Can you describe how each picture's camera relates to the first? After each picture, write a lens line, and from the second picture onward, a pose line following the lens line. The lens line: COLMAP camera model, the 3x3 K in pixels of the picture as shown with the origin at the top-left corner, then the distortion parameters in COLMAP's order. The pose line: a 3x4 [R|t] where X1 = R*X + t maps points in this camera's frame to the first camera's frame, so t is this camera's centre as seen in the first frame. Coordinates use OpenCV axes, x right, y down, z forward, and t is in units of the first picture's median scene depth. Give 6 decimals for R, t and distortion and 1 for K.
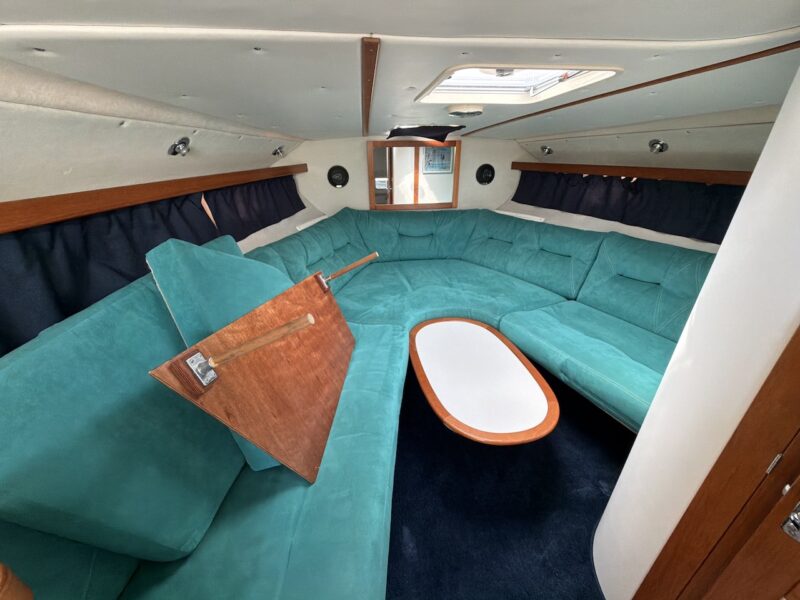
lens RADIAL K [[319.1, 0, 398.6], [0, 319.1, 299.6], [0, 0, 1]] dist [0.000655, 0.000179]
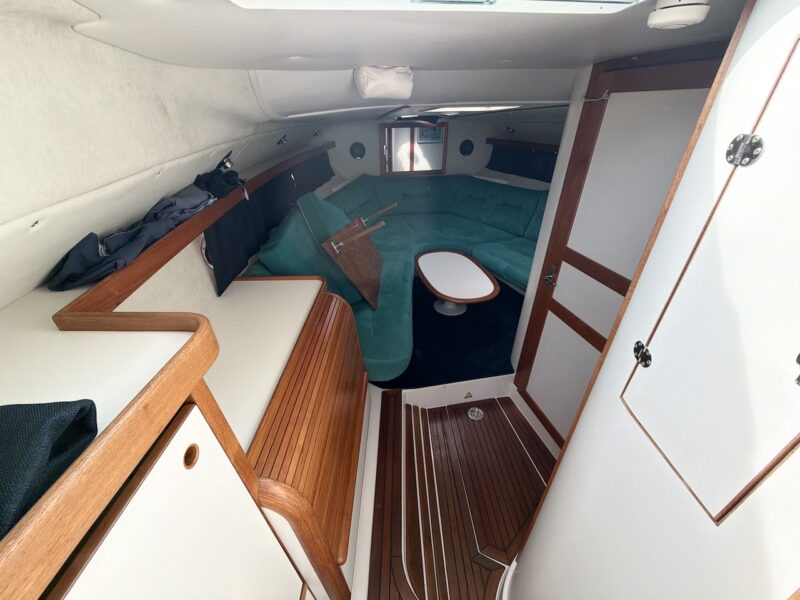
lens RADIAL K [[319.1, 0, 398.6], [0, 319.1, 299.6], [0, 0, 1]] dist [0.000655, 0.000179]
pose [[0.999508, -0.017100, 0.026304, -0.065620], [0.014325, 0.994651, 0.102299, 0.111617], [-0.027913, -0.101872, 0.994406, -0.433927]]
